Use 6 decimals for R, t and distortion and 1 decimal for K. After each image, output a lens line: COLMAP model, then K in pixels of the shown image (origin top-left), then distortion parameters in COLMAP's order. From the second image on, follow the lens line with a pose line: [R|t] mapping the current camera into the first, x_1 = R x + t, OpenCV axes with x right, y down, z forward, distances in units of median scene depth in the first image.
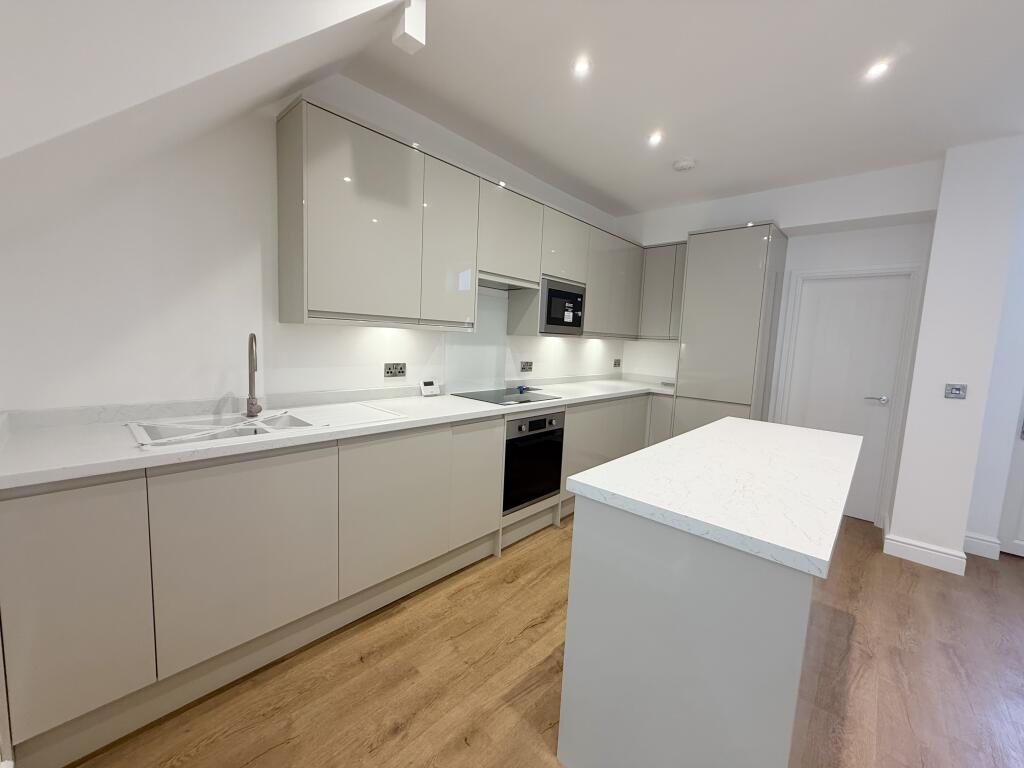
lens RADIAL K [[408.3, 0, 507.5], [0, 408.3, 381.4], [0, 0, 1]] dist [-0.001563, -0.000582]
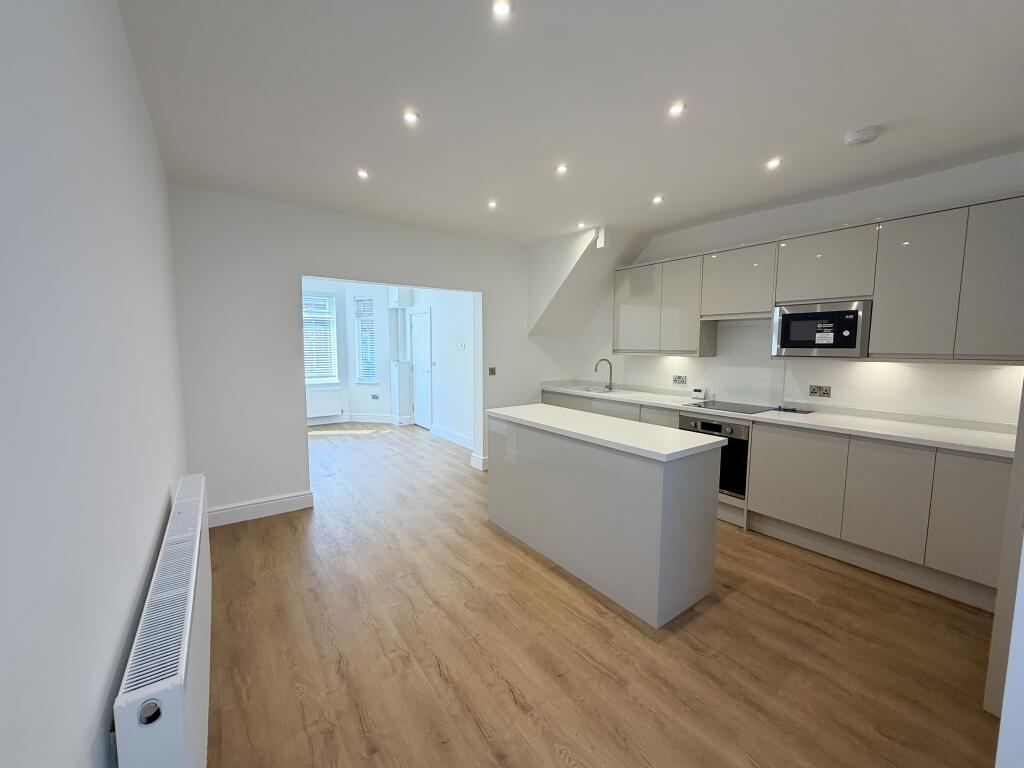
lens RADIAL K [[408.3, 0, 511.5], [0, 408.3, 384.3], [0, 0, 1]] dist [-0.001563, -0.000582]
pose [[-0.197133, 0.049429, -0.979130, 1.589943], [-0.114261, 0.990764, 0.073021, -0.055259], [0.973696, 0.126271, -0.189664, 0.664553]]
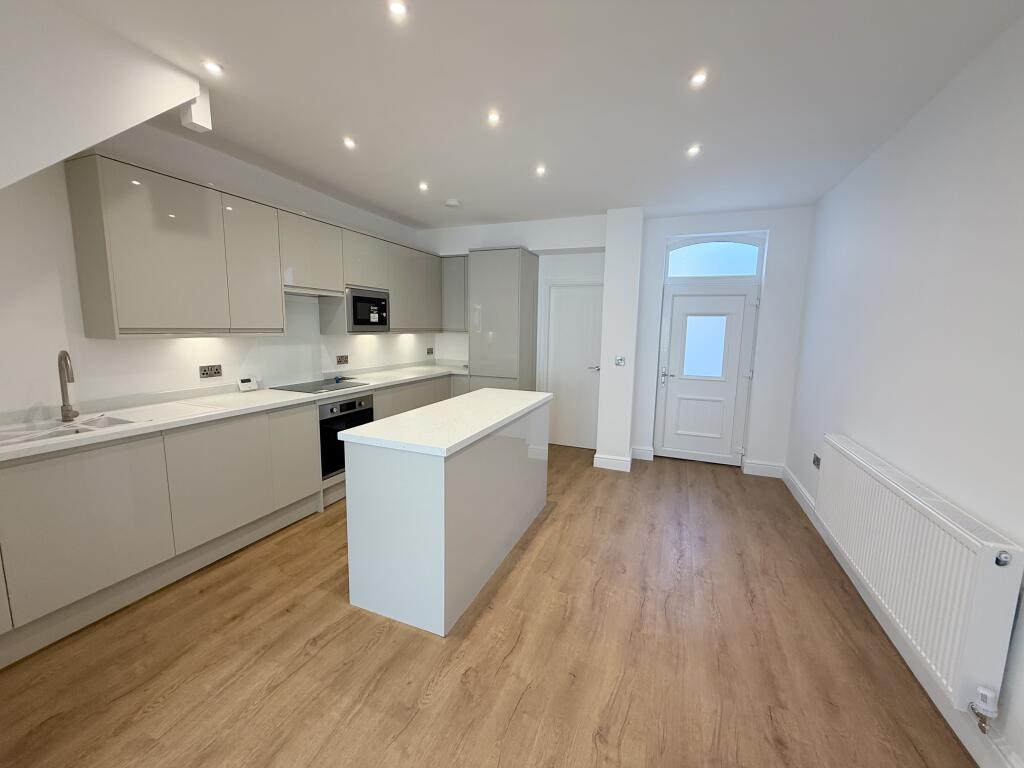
lens RADIAL K [[408.3, 0, 509.8], [0, 408.3, 382.4], [0, 0, 1]] dist [-0.001563, -0.000582]
pose [[0.934623, -0.076591, 0.347294, 0.118138], [0.061948, 0.996666, 0.053090, -0.005497], [-0.350202, -0.028105, 0.936252, -0.396050]]
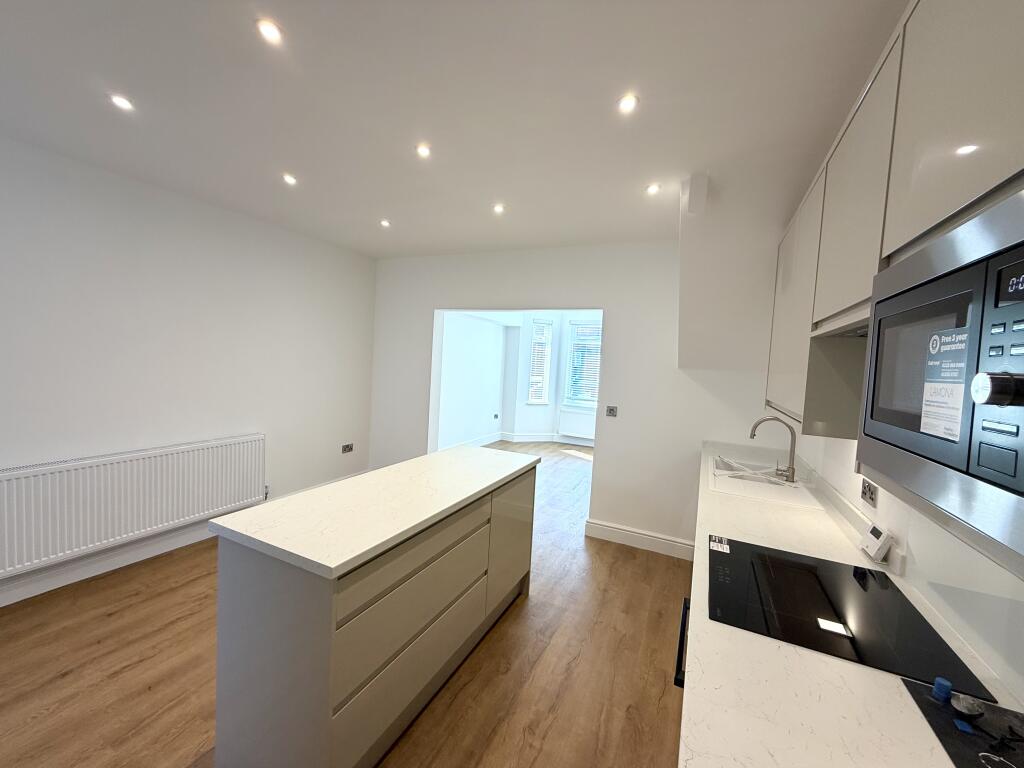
lens RADIAL K [[408.3, 0, 511.4], [0, 408.3, 383.0], [0, 0, 1]] dist [-0.001563, -0.000582]
pose [[-0.949596, -0.086027, -0.301442, 0.501283], [-0.133205, 0.981208, 0.139598, -0.224367], [0.283769, 0.172715, -0.943210, 1.478826]]
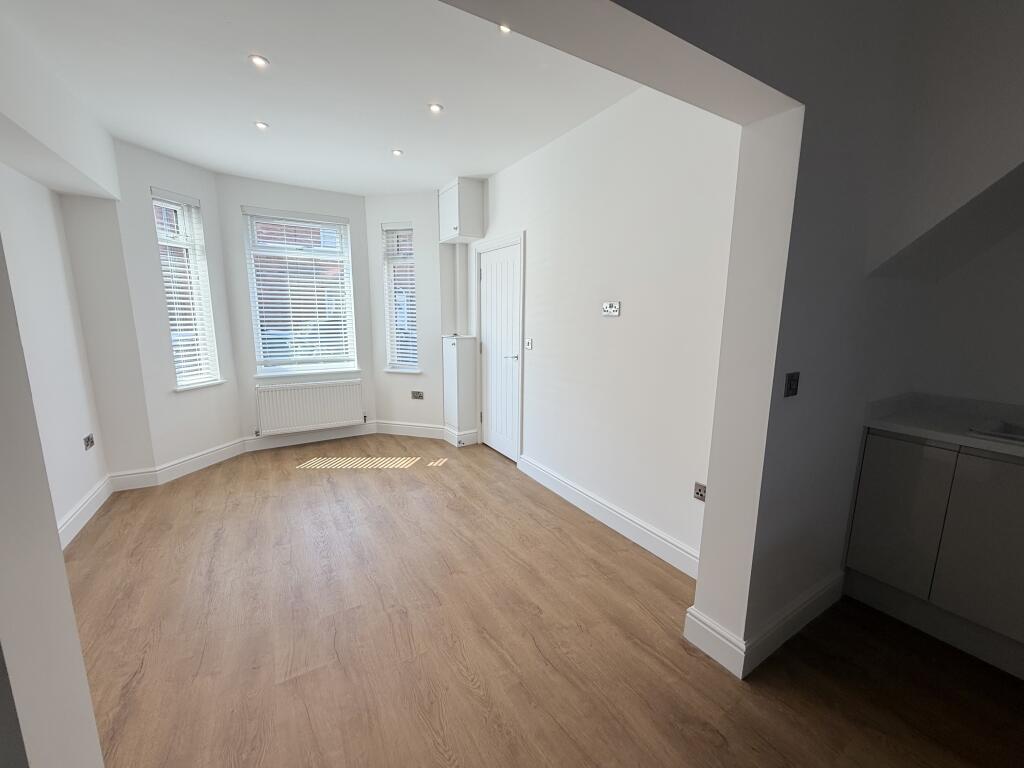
lens RADIAL K [[408.3, 0, 508.6], [0, 408.3, 383.9], [0, 0, 1]] dist [-0.001563, -0.000582]
pose [[-0.284787, 0.119160, -0.951156, 0.401565], [-0.118988, 0.980176, 0.158422, -0.012239], [0.951177, 0.158292, -0.264963, -0.044719]]
